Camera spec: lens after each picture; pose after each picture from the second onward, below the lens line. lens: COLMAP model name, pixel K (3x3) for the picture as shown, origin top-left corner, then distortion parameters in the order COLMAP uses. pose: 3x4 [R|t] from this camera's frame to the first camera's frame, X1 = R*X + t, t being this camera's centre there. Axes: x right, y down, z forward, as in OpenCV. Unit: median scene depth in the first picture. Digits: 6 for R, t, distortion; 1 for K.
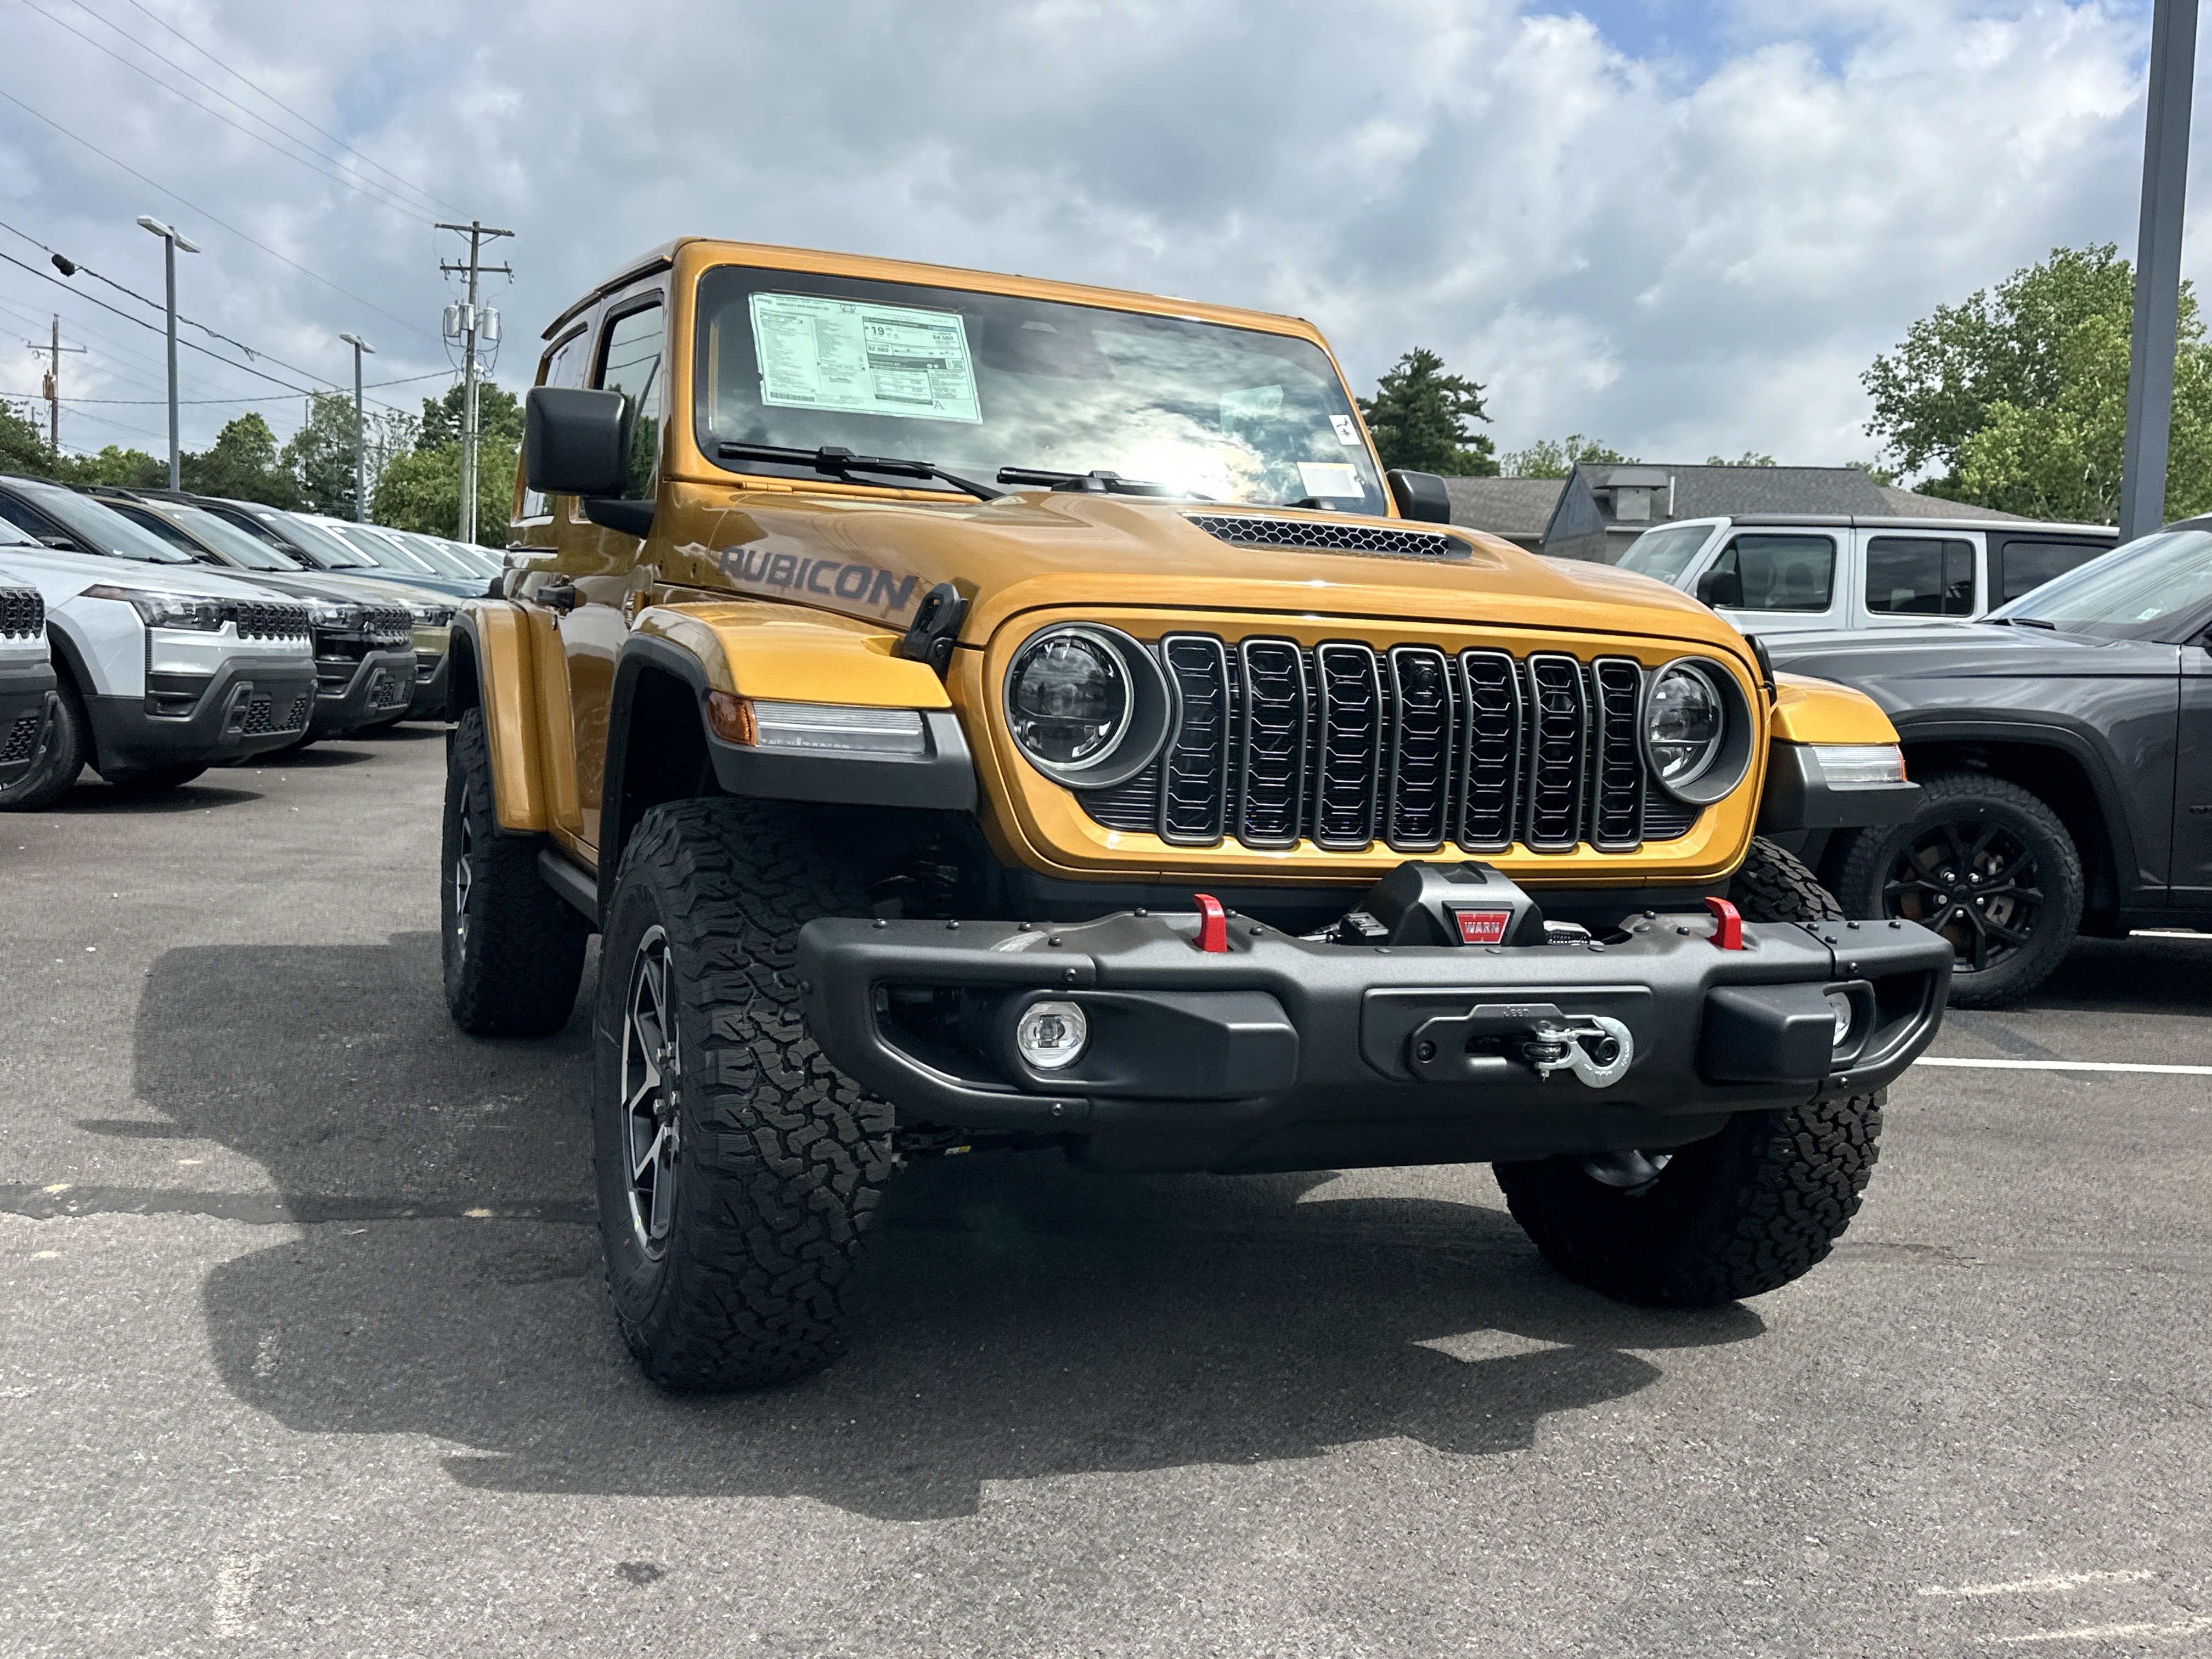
lens RADIAL K [[2054.6, 0, 1083.7], [0, 2054.6, 839.4], [0, 0, 1]] dist [0.161110, -0.300433]
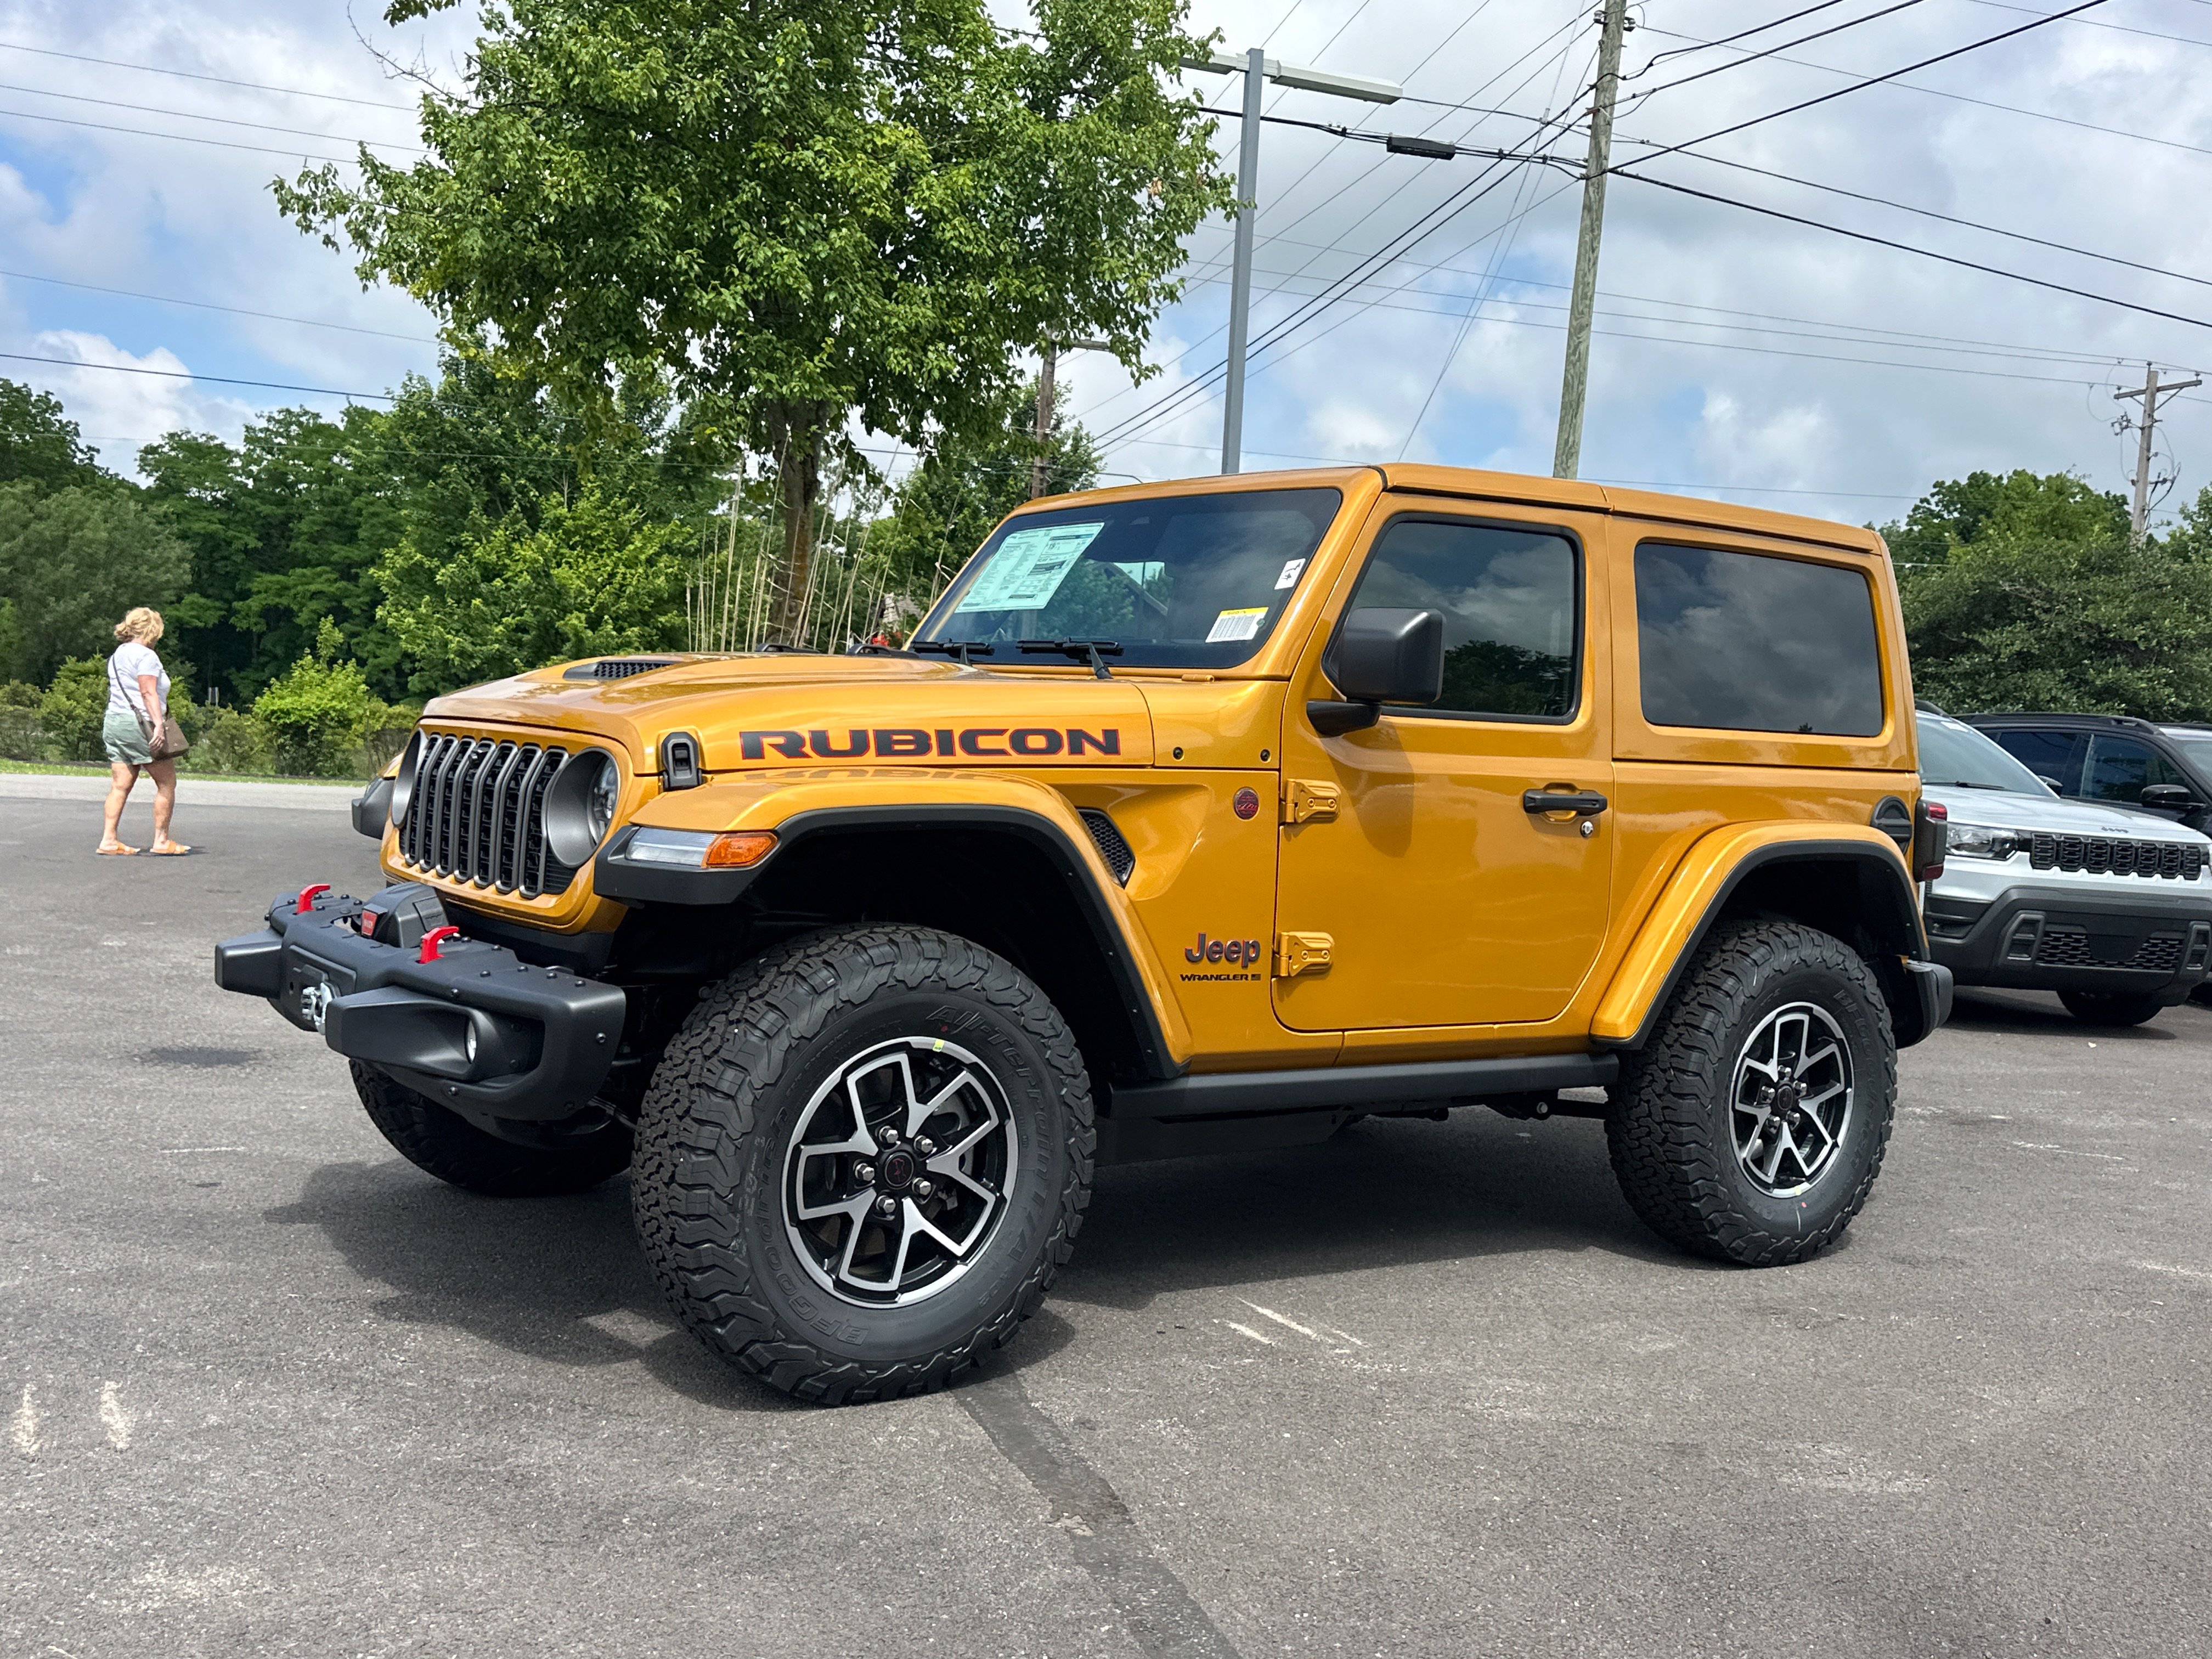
lens RADIAL K [[2054.6, 0, 1083.7], [0, 2054.6, 839.4], [0, 0, 1]] dist [0.161110, -0.300433]
pose [[0.221952, 0.005451, -0.975042, 1.498523], [-0.146882, 0.988760, -0.027908, -0.042187], [0.963931, 0.149410, 0.220258, 0.995052]]
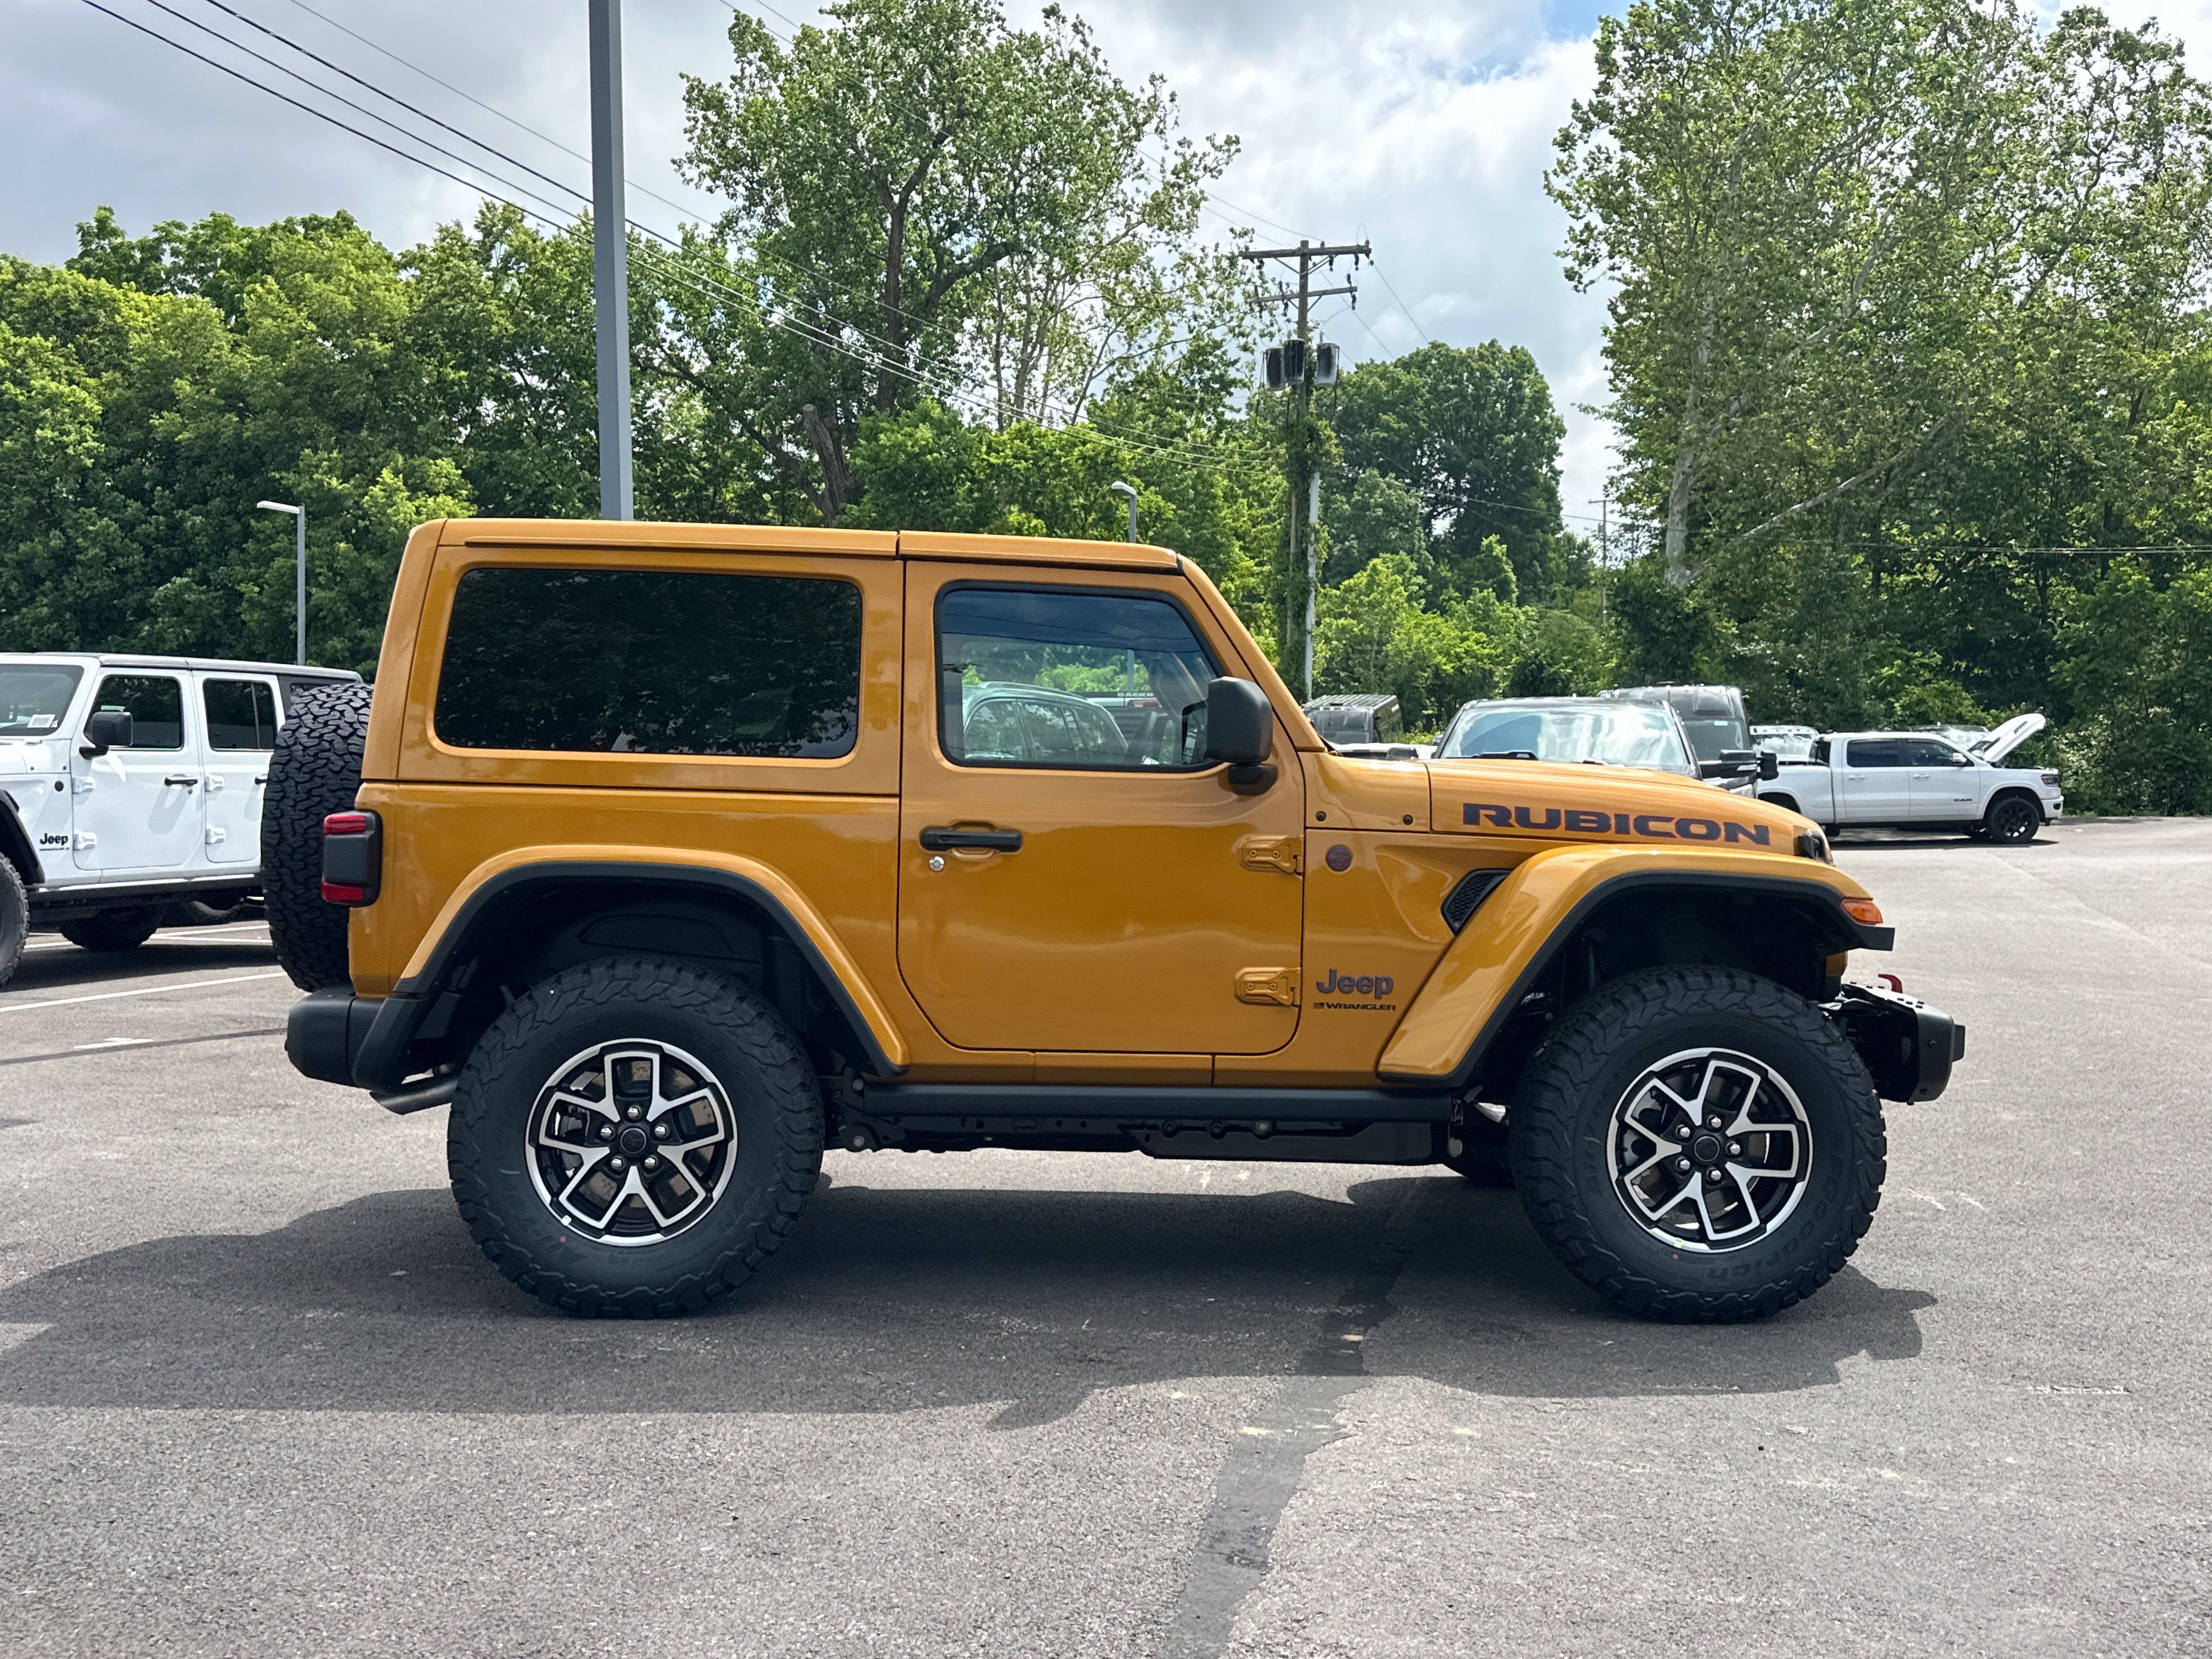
lens RADIAL K [[2048.6, 0, 1085.6], [0, 2048.6, 854.9], [0, 0, 1]] dist [0.190538, -0.401527]
pose [[0.348333, -0.077157, 0.934190, -1.779564], [0.101538, 0.993848, 0.044224, -0.217358], [-0.931855, 0.079451, 0.354024, 0.816733]]
